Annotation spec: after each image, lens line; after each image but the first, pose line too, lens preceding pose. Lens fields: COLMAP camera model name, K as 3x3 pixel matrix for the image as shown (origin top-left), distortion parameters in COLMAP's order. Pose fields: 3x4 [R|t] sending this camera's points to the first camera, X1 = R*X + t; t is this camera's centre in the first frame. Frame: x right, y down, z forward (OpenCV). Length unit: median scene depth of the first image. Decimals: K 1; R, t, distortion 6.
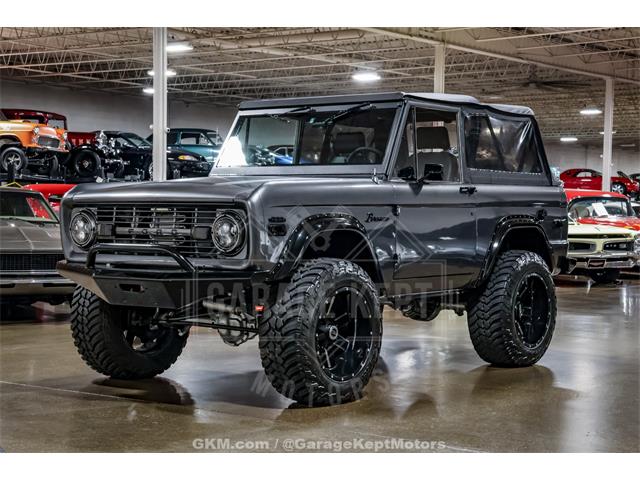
lens RADIAL K [[1205.5, 0, 320.6], [0, 1205.5, 237.9], [0, 0, 1]] dist [0.239754, 0.344147]
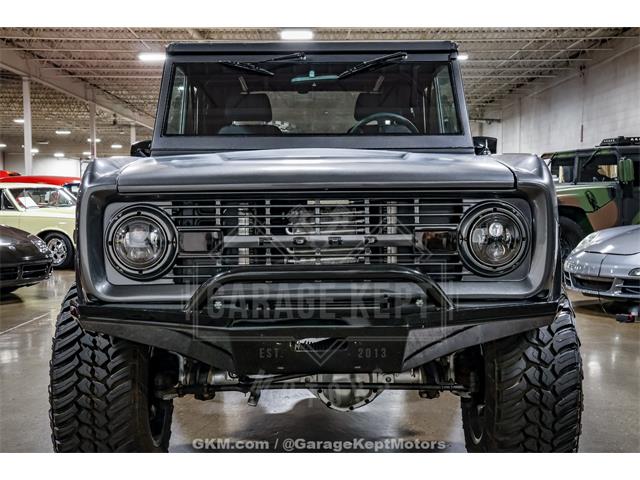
lens RADIAL K [[946.5, 0, 319.6], [0, 946.5, 239.8], [0, 0, 1]] dist [0.147214, 0.005668]
pose [[0.791654, -0.044356, 0.609357, -0.349726], [0.030411, 0.998986, 0.033208, -0.017602], [-0.610212, -0.007758, 0.792200, 0.546836]]
